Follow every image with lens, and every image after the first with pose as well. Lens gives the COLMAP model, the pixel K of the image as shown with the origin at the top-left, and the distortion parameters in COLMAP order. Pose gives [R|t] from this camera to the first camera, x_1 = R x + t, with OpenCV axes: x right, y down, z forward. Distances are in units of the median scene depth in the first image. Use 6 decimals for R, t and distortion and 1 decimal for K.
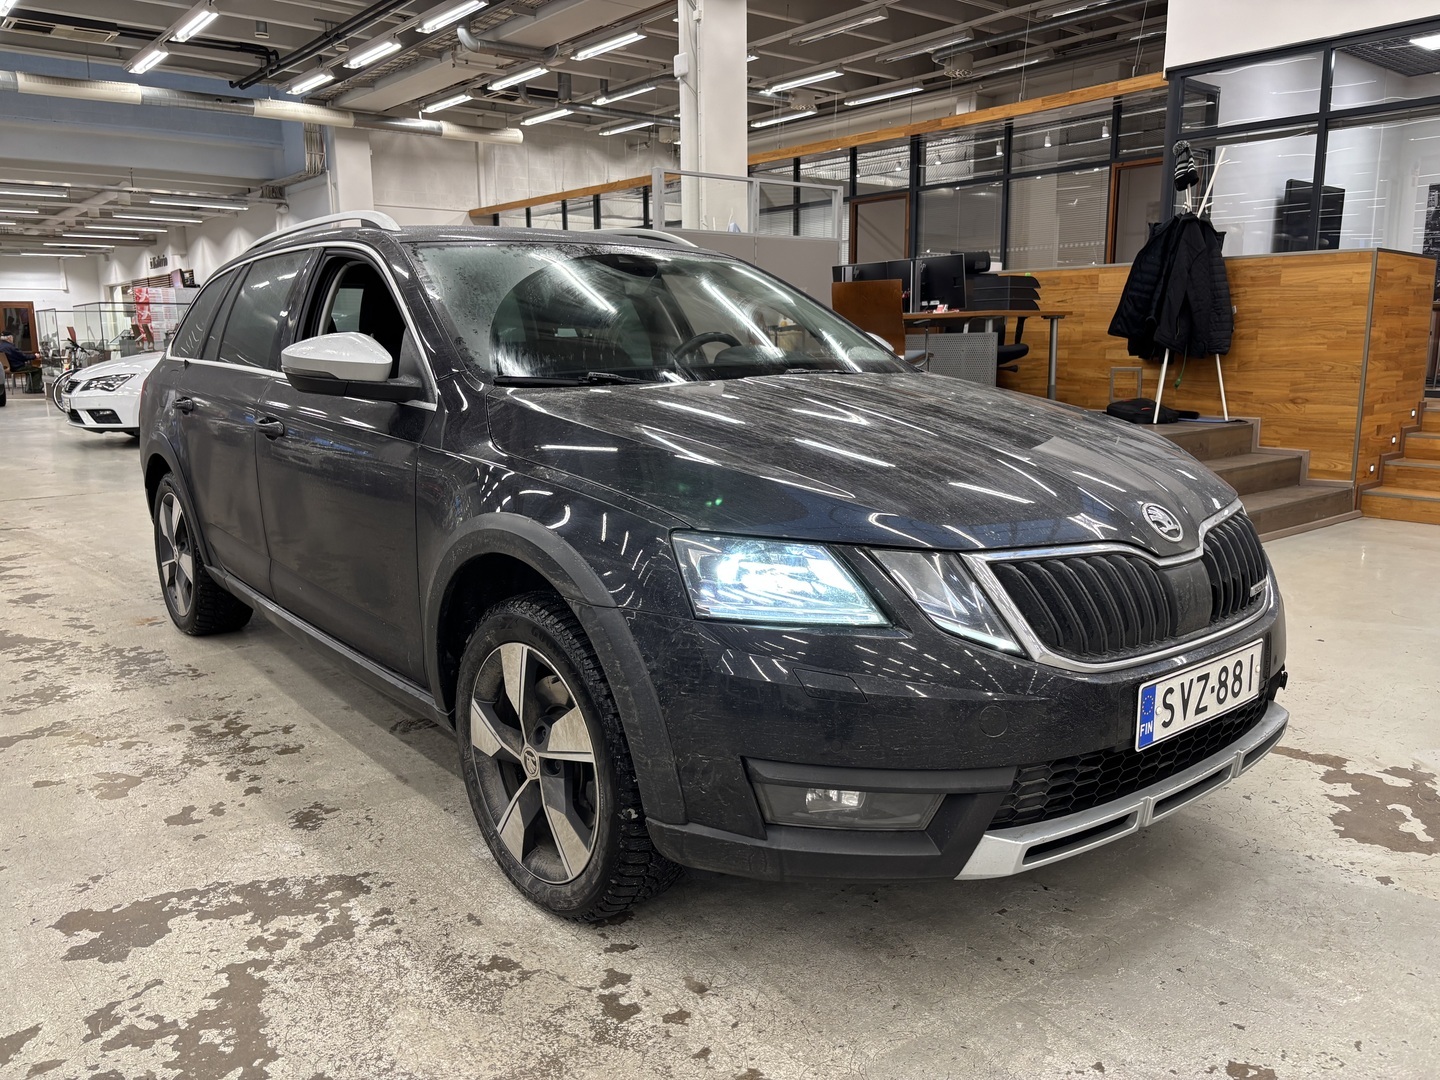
lens RADIAL K [[1088.6, 0, 721.8], [0, 1088.6, 536.6], [0, 0, 1]] dist [0.046017, -0.046462]
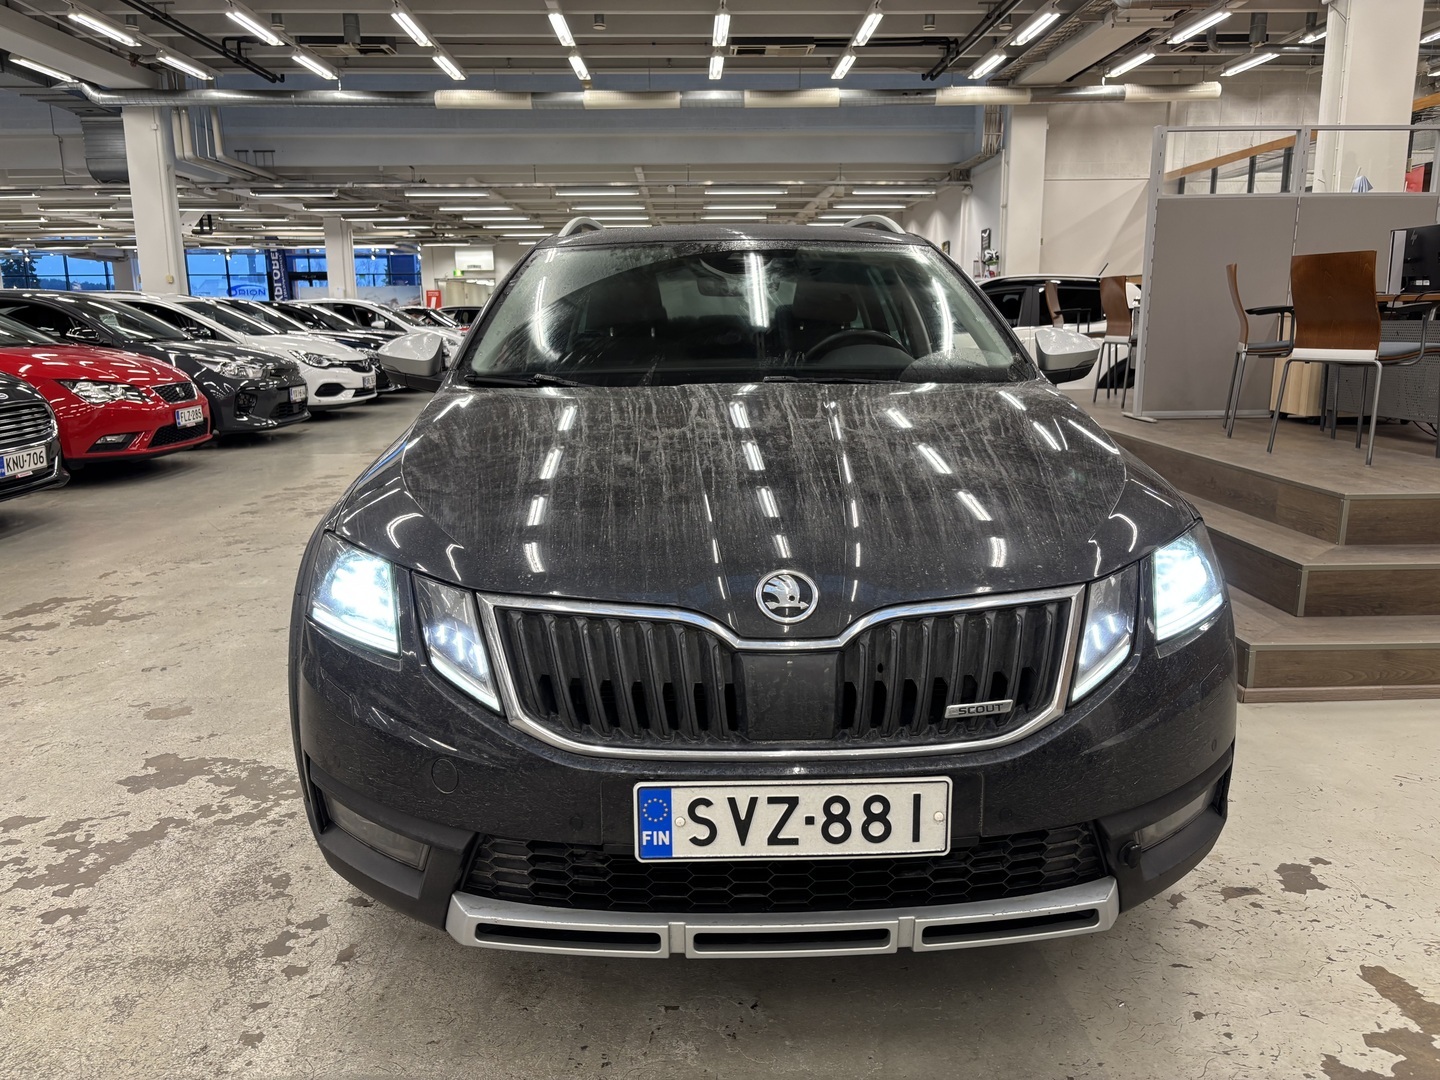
lens RADIAL K [[1088.6, 0, 724.8], [0, 1088.6, 542.5], [0, 0, 1]] dist [0.046017, -0.046462]
pose [[0.791074, 0.127535, -0.598278, 0.488139], [-0.109897, 0.991743, 0.066098, -0.058195], [0.601767, 0.013461, 0.798558, 0.201732]]
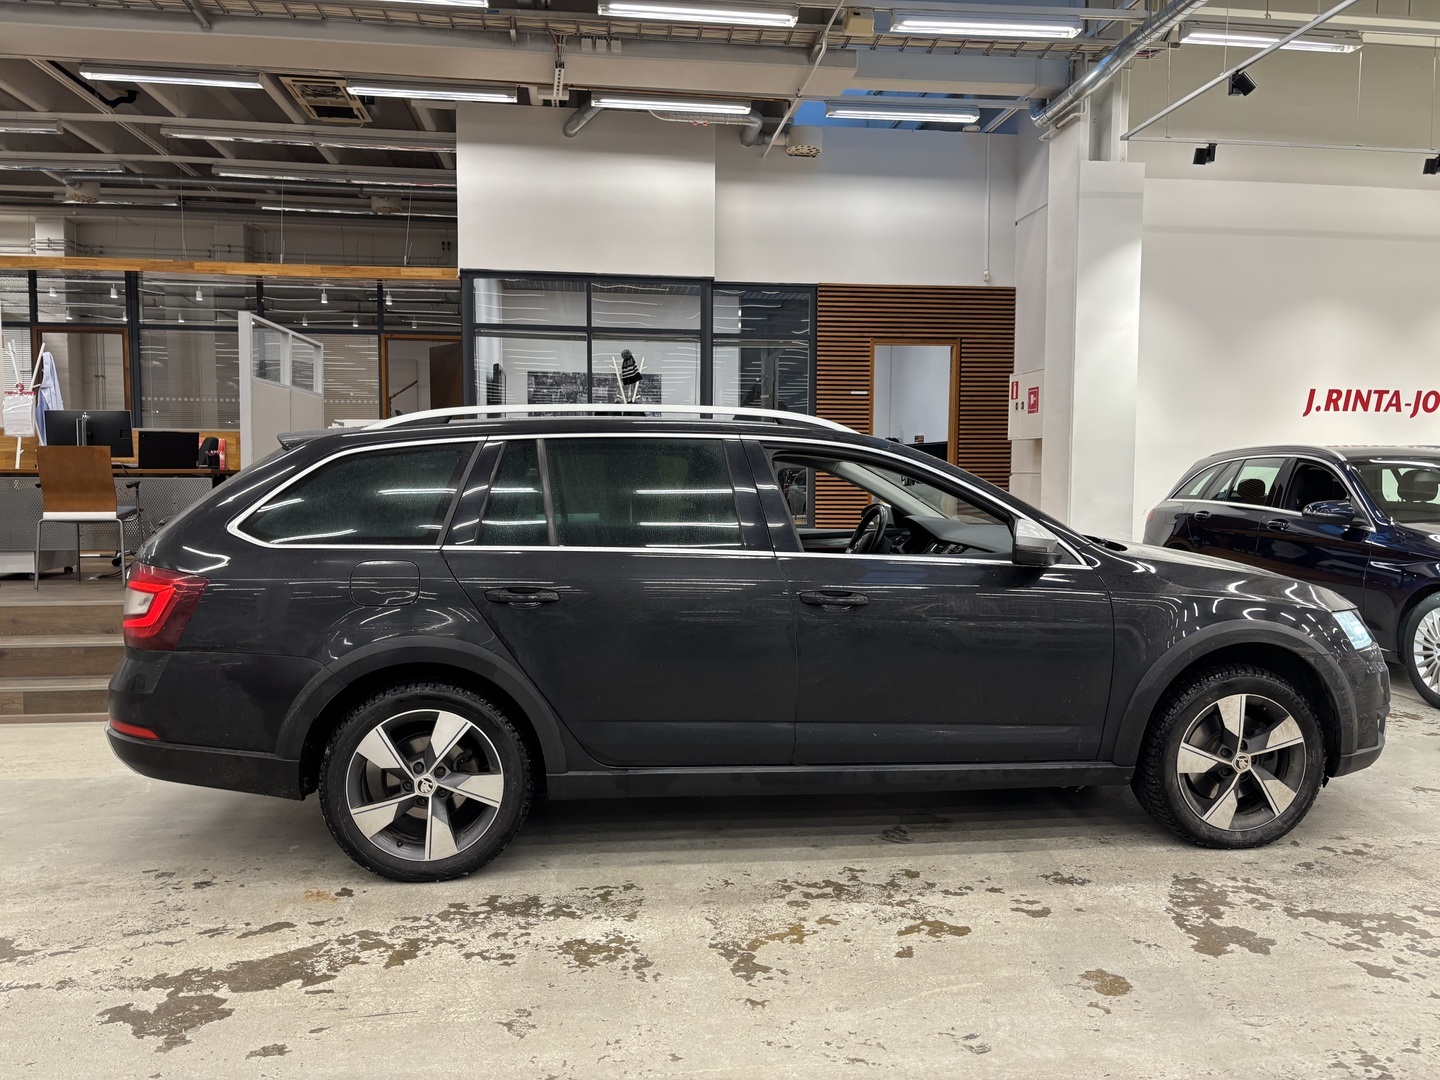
lens RADIAL K [[1088.6, 0, 730.5], [0, 1088.6, 538.5], [0, 0, 1]] dist [0.046017, -0.046462]
pose [[0.529386, -0.044388, 0.847219, -1.303942], [0.144252, 0.988798, -0.038331, -0.123911], [-0.836028, 0.142505, 0.529859, 0.442840]]
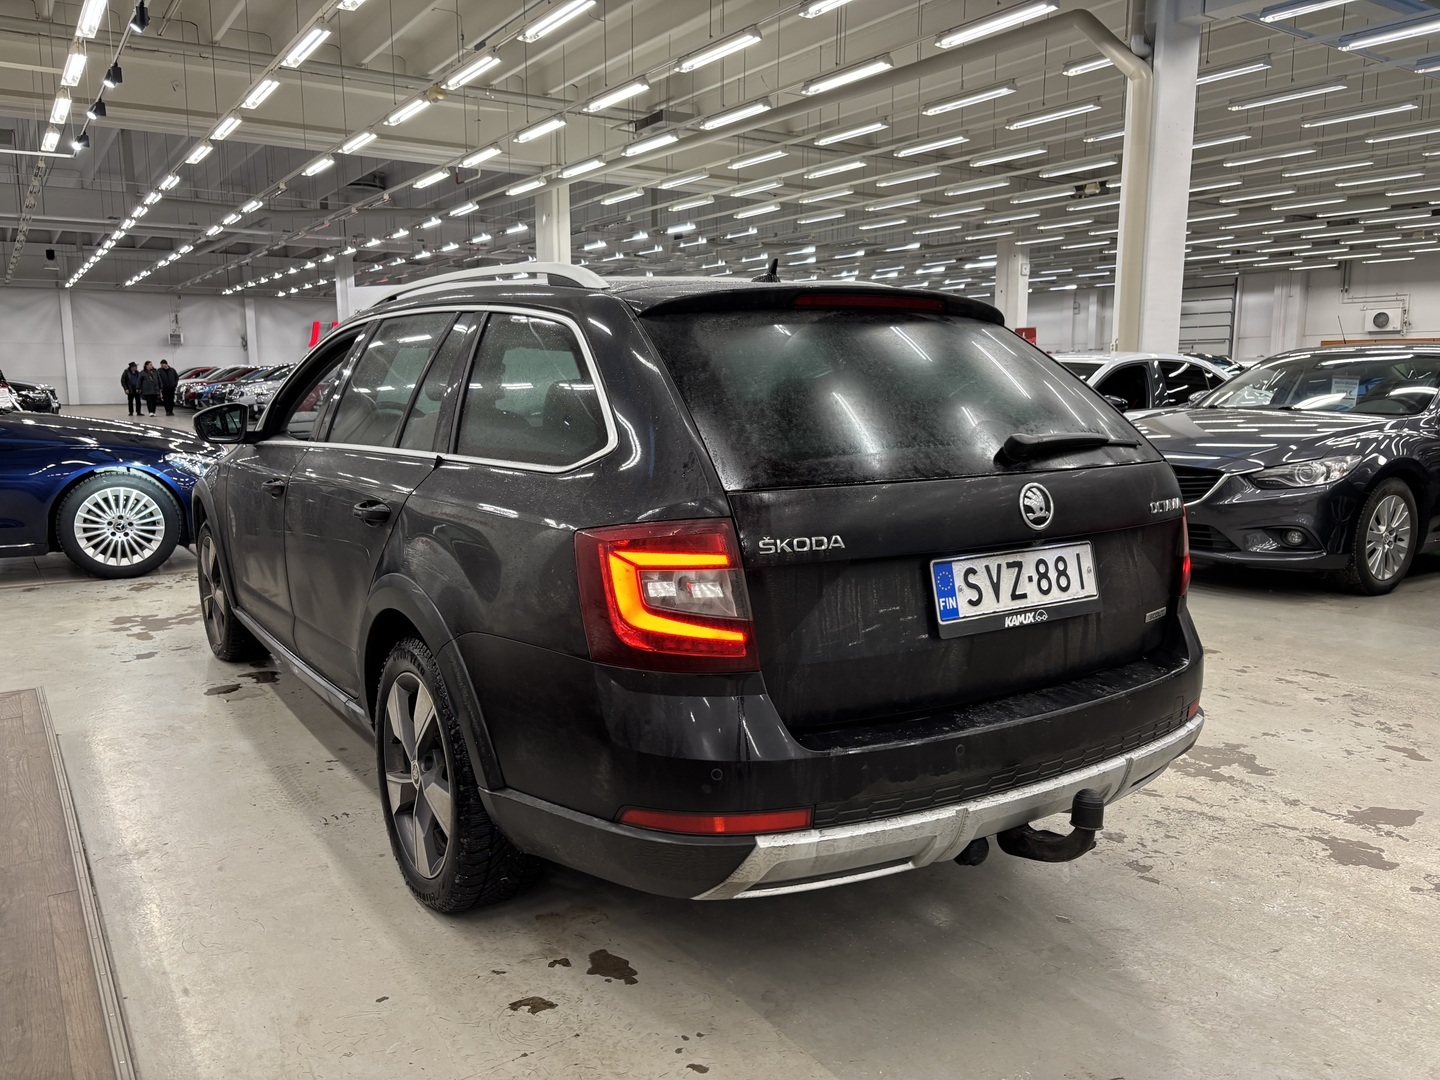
lens RADIAL K [[1088.6, 0, 706.1], [0, 1088.6, 534.0], [0, 0, 1]] dist [0.046017, -0.046462]
pose [[-0.993657, -0.008908, 0.112097, -0.501872], [0.028223, 0.945195, 0.325284, -0.431452], [-0.108851, 0.326385, -0.938948, 2.180776]]
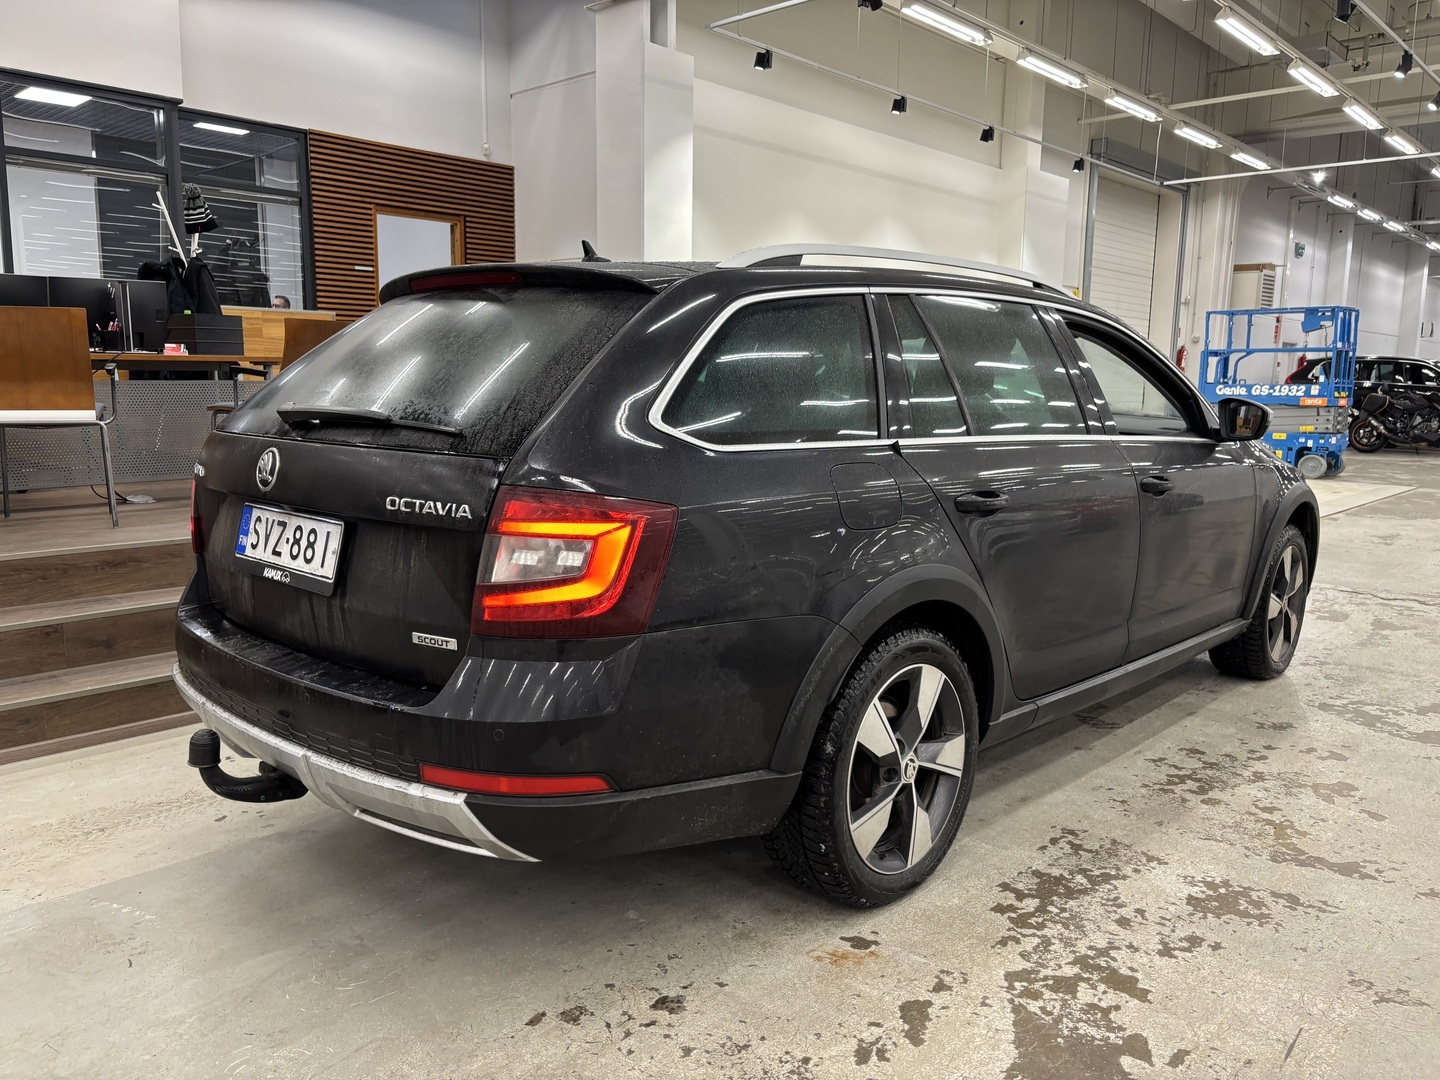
lens RADIAL K [[1088.6, 0, 720.2], [0, 1088.6, 546.7], [0, 0, 1]] dist [0.046017, -0.046462]
pose [[-0.131862, -0.145965, 0.980463, -1.288909], [0.165964, 0.971887, 0.167008, -0.264702], [-0.977276, 0.184744, -0.103930, 1.407319]]
